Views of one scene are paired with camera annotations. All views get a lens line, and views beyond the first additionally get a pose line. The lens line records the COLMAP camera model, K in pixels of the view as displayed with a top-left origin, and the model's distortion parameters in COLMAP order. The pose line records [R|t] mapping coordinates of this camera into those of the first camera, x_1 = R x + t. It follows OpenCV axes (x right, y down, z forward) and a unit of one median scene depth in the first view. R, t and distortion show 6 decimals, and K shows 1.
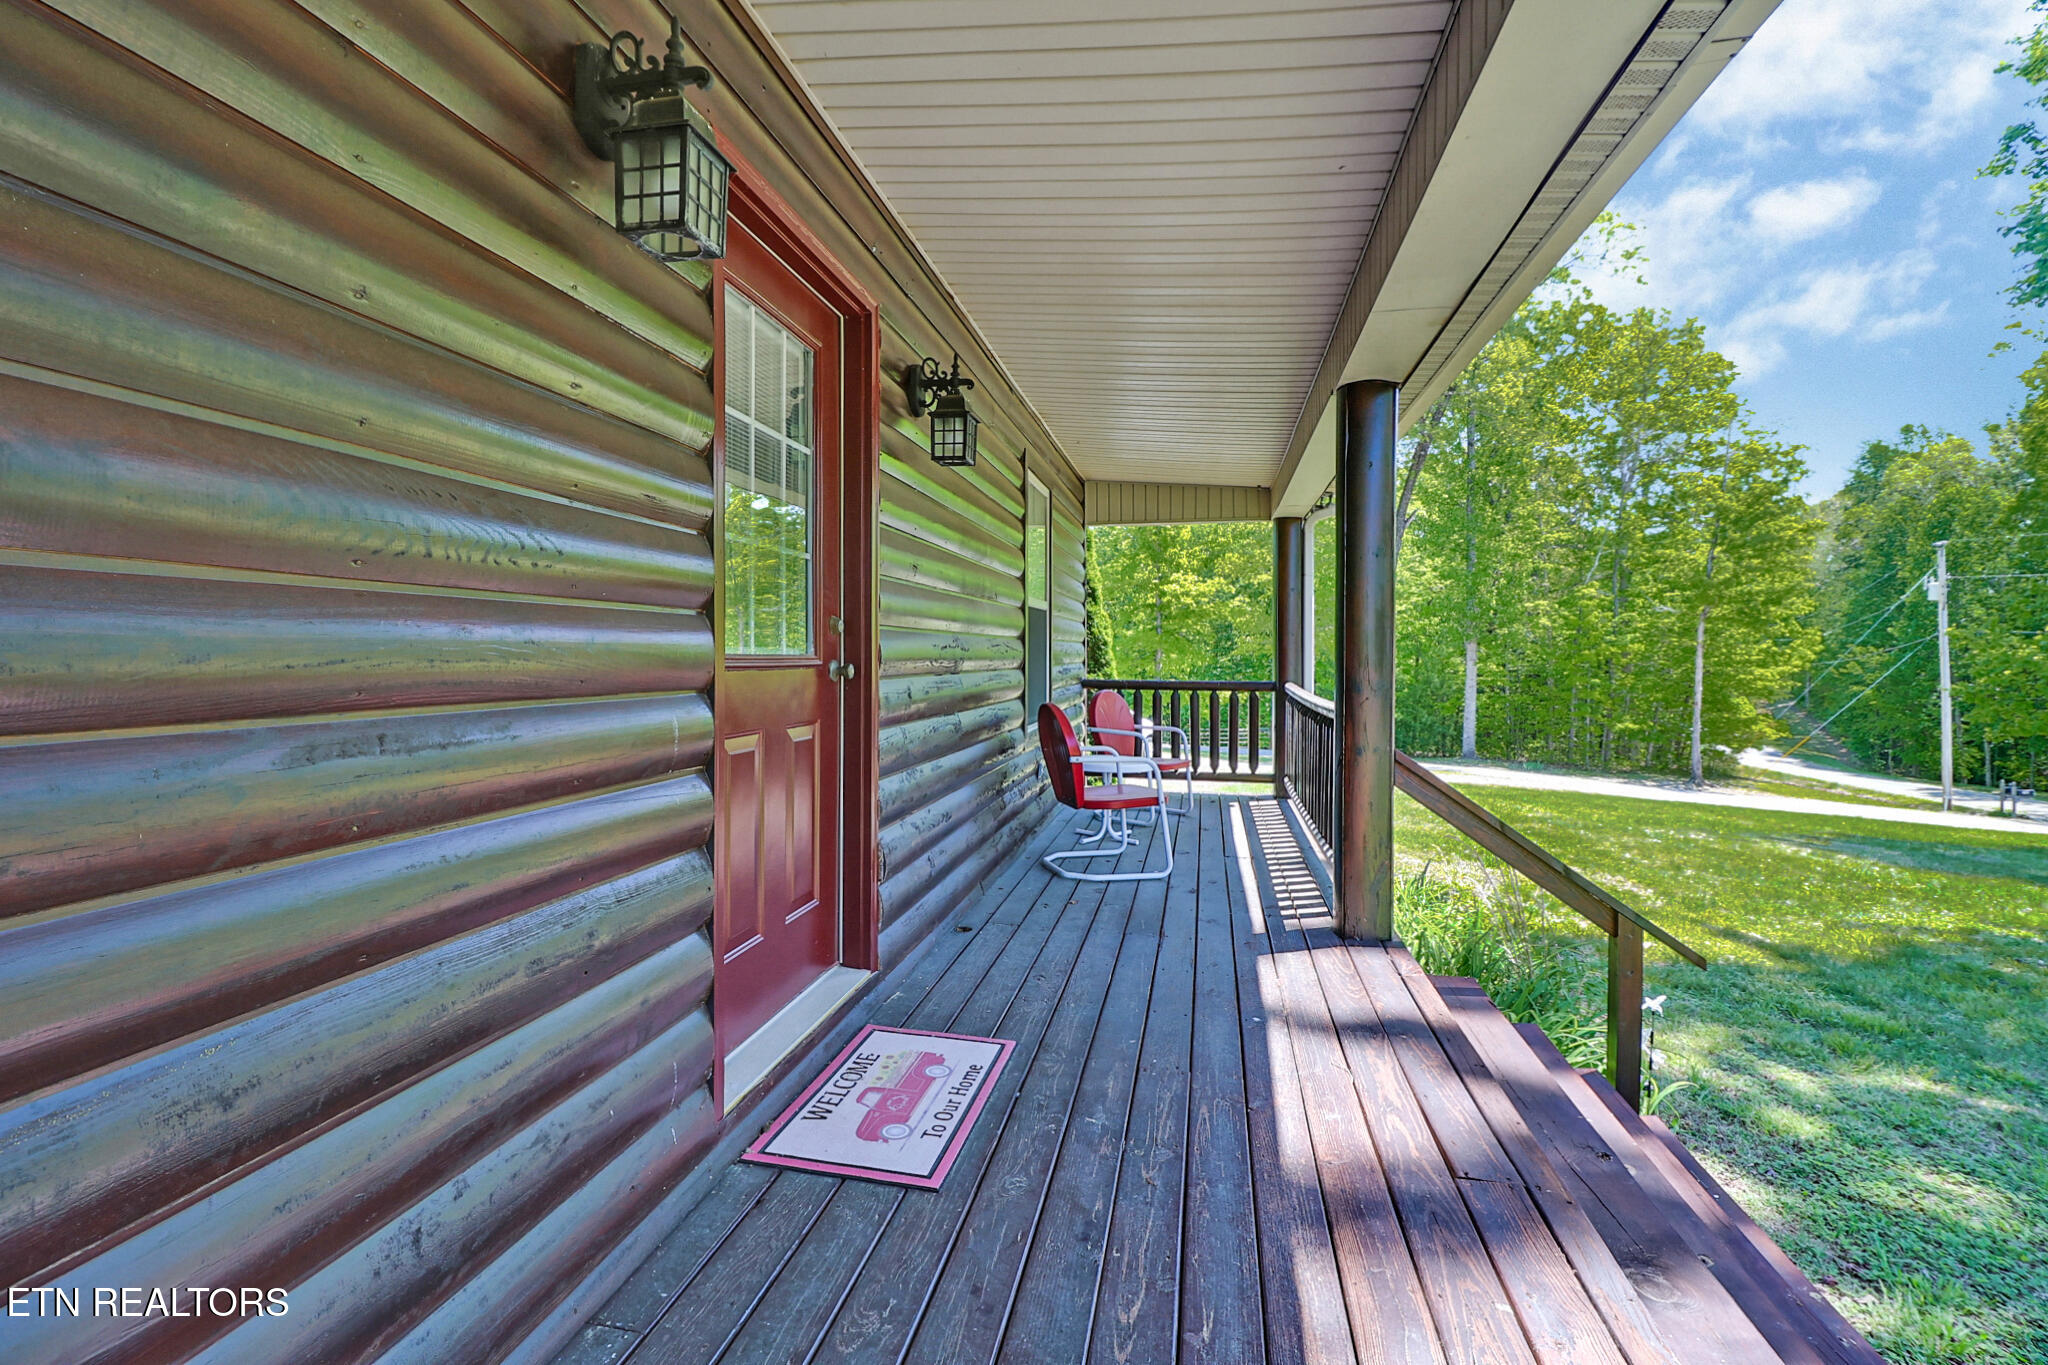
lens RADIAL K [[938.6, 0, 1011.2], [0, 938.6, 652.8], [0, 0, 1]] dist [0.009628, -0.021000]
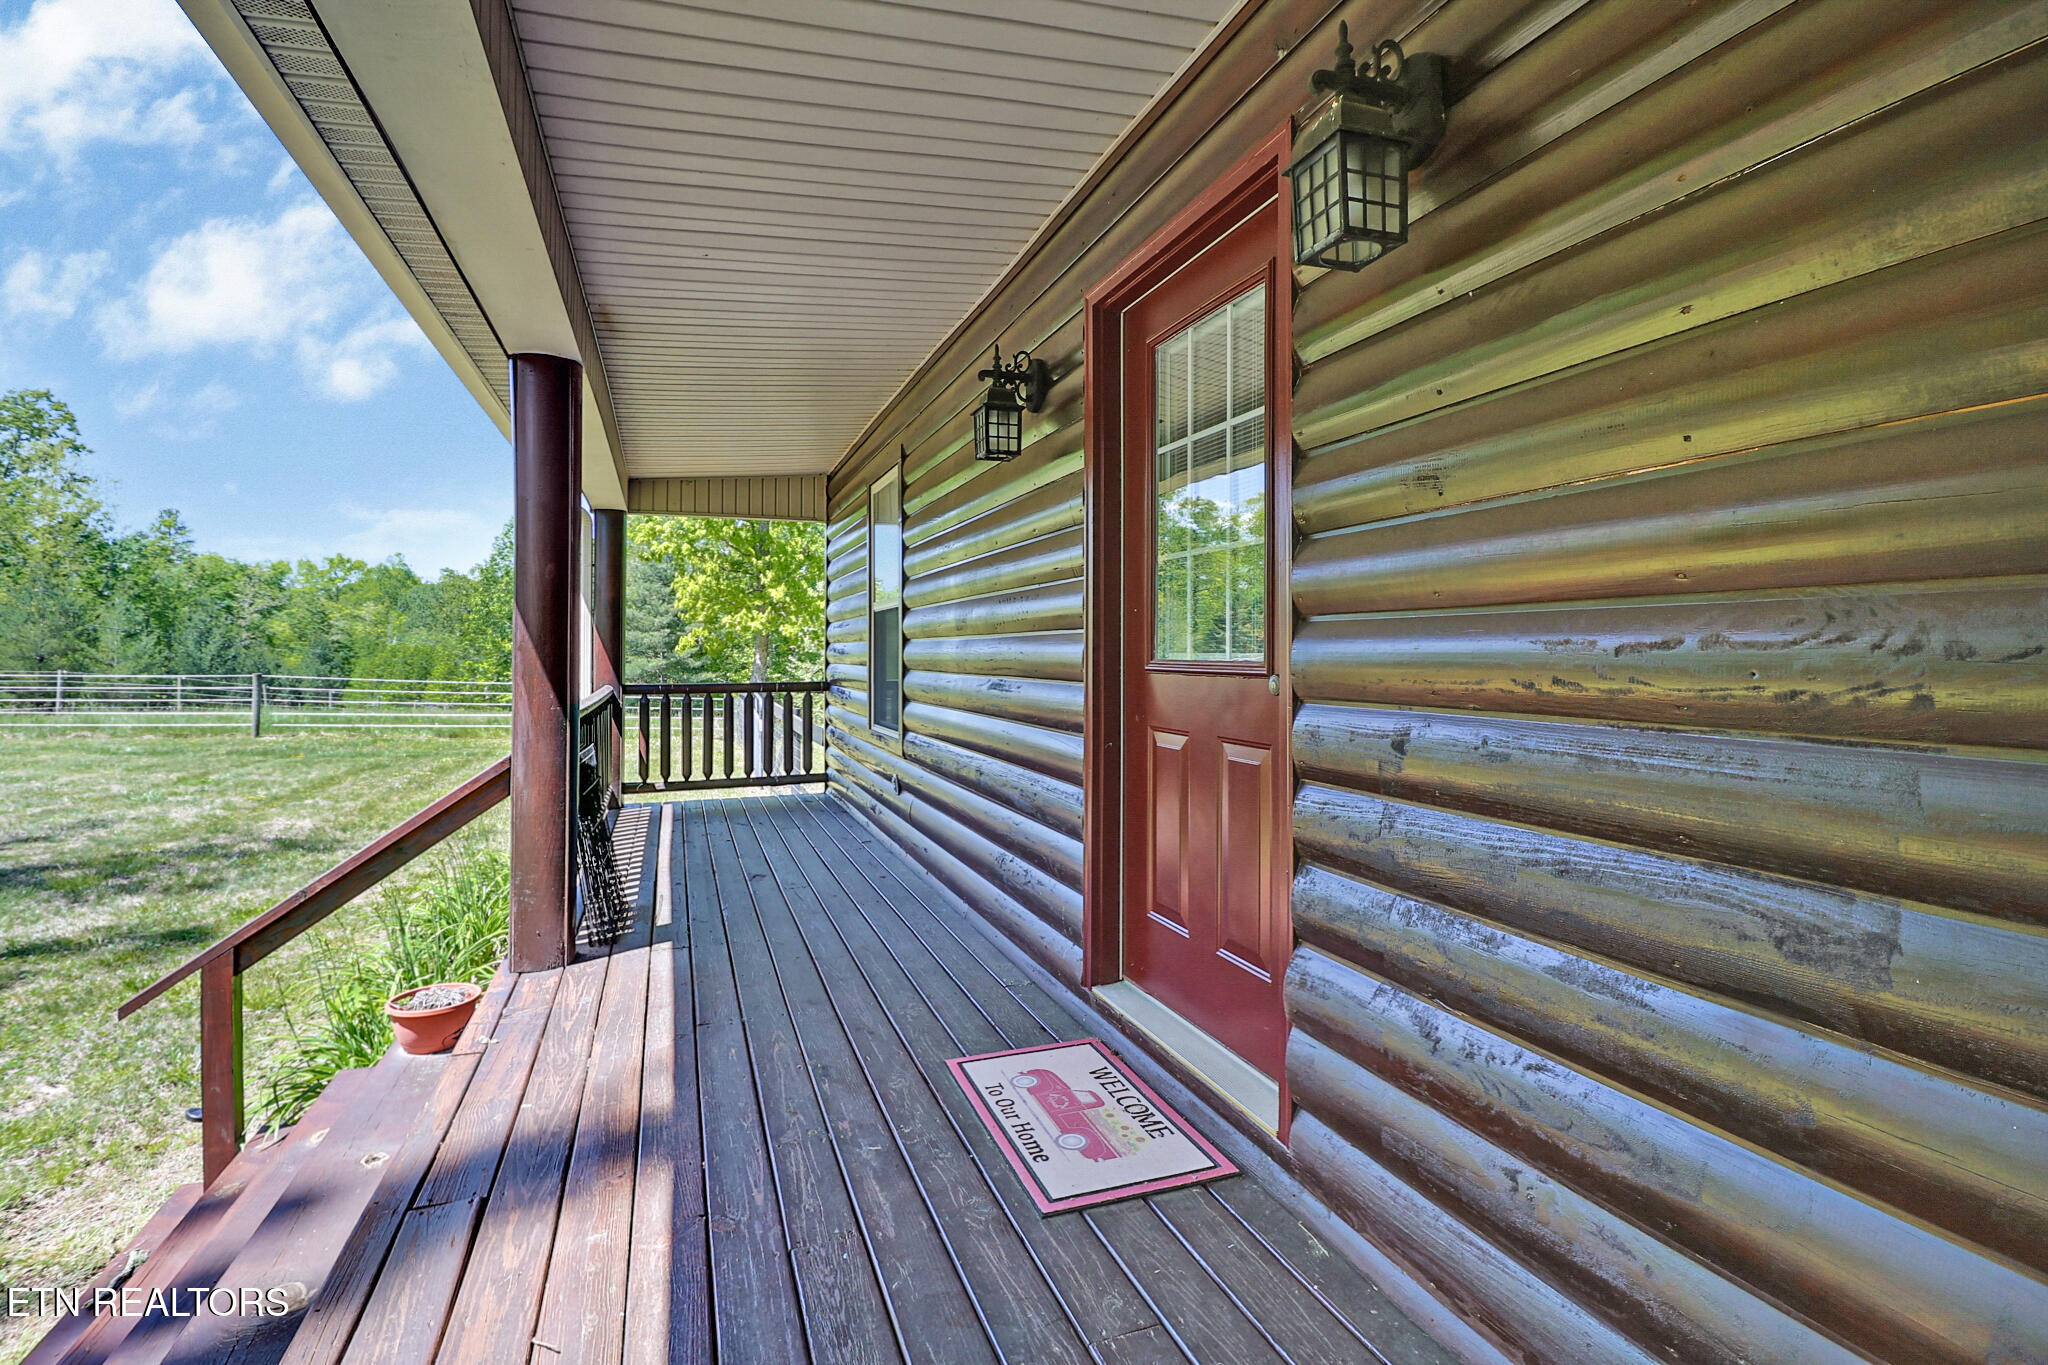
lens RADIAL K [[938.6, 0, 1011.2], [0, 938.6, 652.8], [0, 0, 1]] dist [0.009628, -0.021000]
pose [[-0.851358, -0.009031, -0.524507, 0.468274], [-0.006111, 0.999955, -0.007297, 0.002167], [0.524549, -0.003007, -0.851375, 1.874219]]
